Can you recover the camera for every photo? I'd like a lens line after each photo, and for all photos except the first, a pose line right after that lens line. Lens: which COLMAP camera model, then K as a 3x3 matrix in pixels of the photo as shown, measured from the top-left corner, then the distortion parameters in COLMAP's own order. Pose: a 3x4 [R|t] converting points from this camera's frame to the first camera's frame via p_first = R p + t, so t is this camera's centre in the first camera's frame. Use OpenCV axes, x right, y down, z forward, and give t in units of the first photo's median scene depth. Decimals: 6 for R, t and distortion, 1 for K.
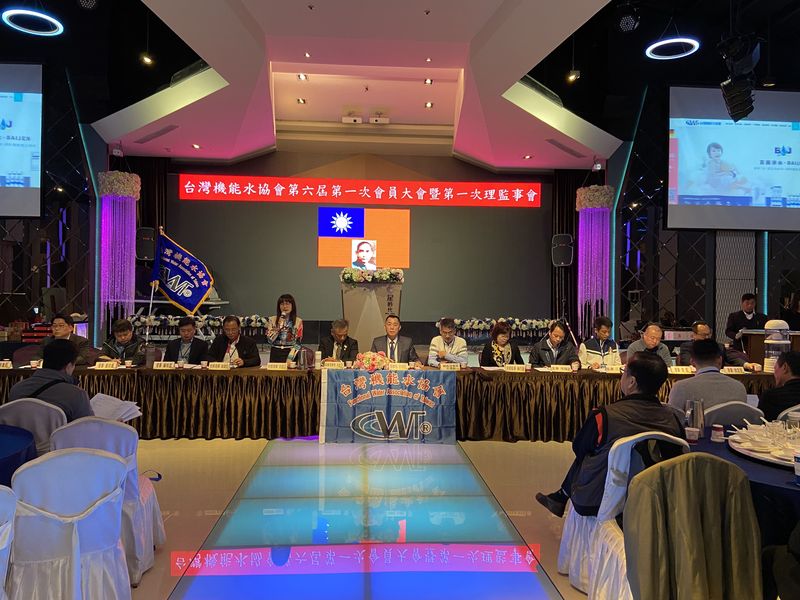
lens RADIAL K [[625.0, 0, 405.5], [0, 625.0, 297.5], [0, 0, 1]] dist [0.182686, -0.222964]
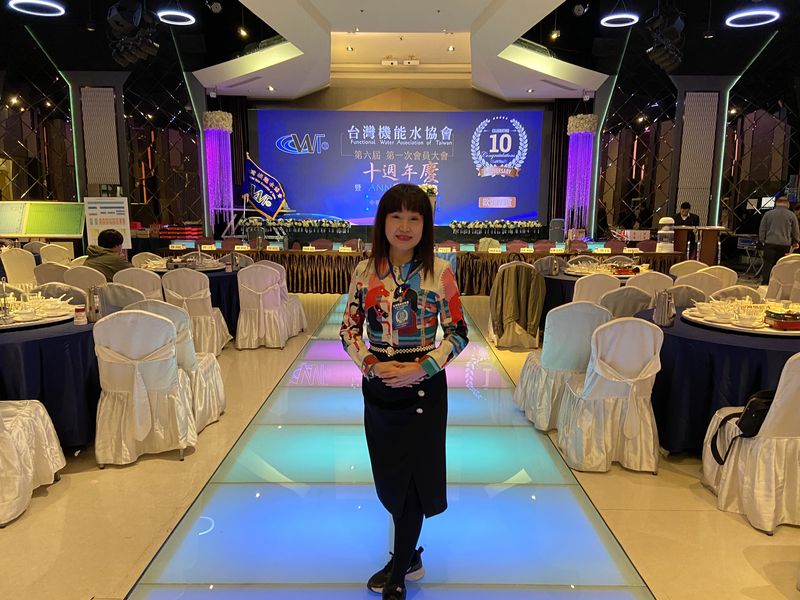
lens RADIAL K [[625.0, 0, 405.5], [0, 625.0, 297.5], [0, 0, 1]] dist [0.182686, -0.222964]
pose [[0.998016, 0.002669, -0.062896, 0.027829], [0.006103, 0.990293, 0.138862, 0.005253], [0.062656, -0.138970, 0.988312, -0.310380]]
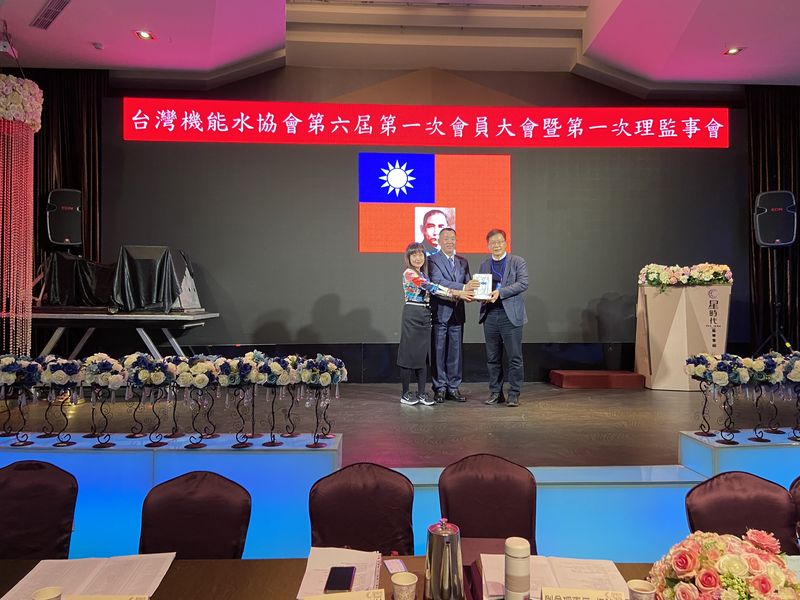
lens RADIAL K [[625.0, 0, 405.5], [0, 625.0, 297.5], [0, 0, 1]] dist [0.182686, -0.222964]
pose [[0.999923, -0.012419, -0.000359, -0.096482], [0.012418, 0.999912, -0.004595, -0.003572], [0.000416, 0.004591, 0.999989, 0.409404]]
